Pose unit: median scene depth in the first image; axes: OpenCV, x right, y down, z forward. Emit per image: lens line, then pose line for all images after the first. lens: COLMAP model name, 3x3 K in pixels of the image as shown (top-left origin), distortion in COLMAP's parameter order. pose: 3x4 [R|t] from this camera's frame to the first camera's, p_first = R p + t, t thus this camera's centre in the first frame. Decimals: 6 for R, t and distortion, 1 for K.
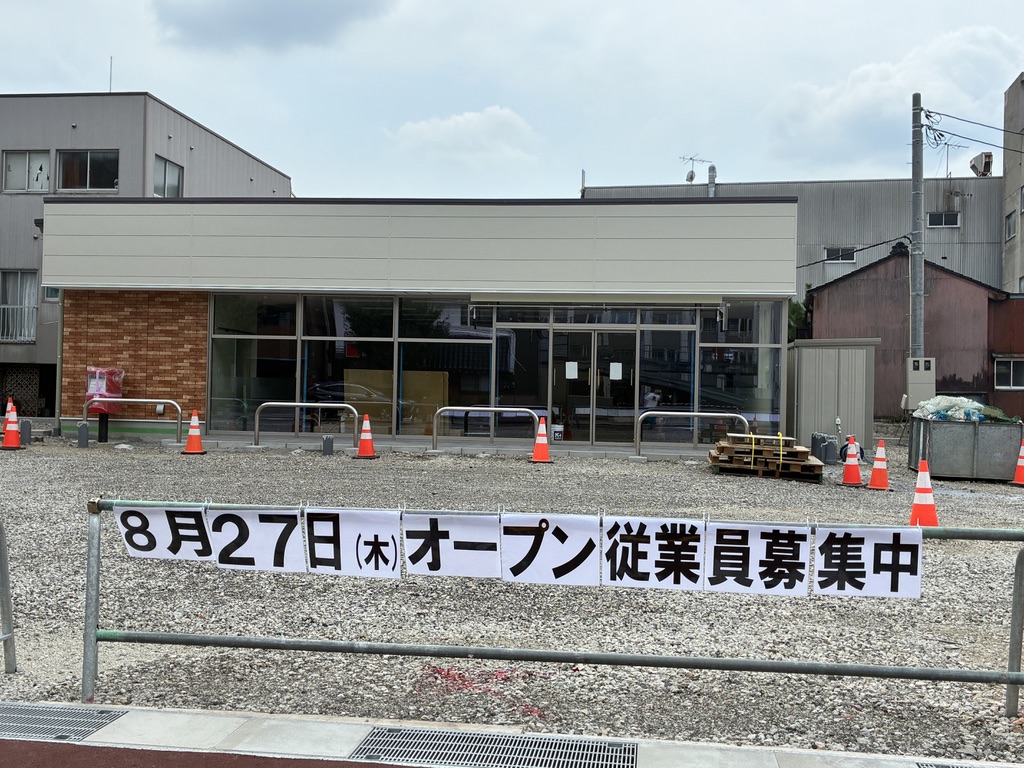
lens RADIAL K [[1113.3, 0, 512.0], [0, 1113.3, 384.0], [0, 0, 1]] dist [0.098266, -0.209461]
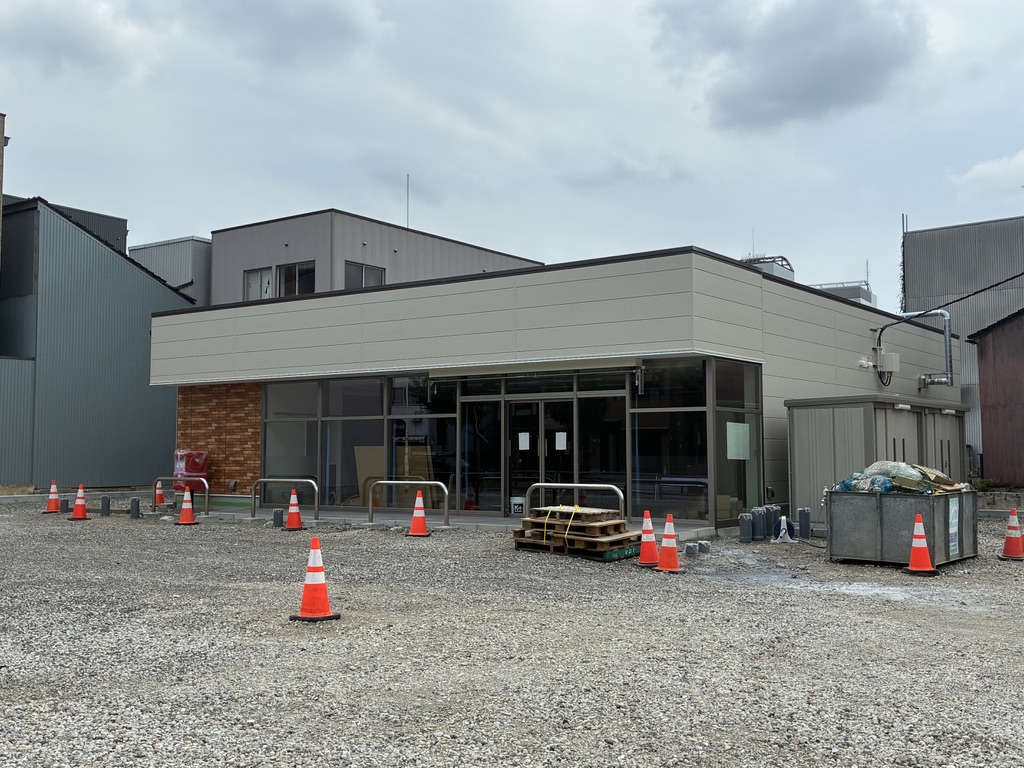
lens RADIAL K [[1113.3, 0, 512.0], [0, 1113.3, 384.0], [0, 0, 1]] dist [0.098266, -0.209461]
pose [[0.875521, -0.053588, -0.480200, 0.503803], [0.022834, 0.997309, -0.069663, 0.005107], [0.482641, 0.050027, 0.874389, 0.128896]]
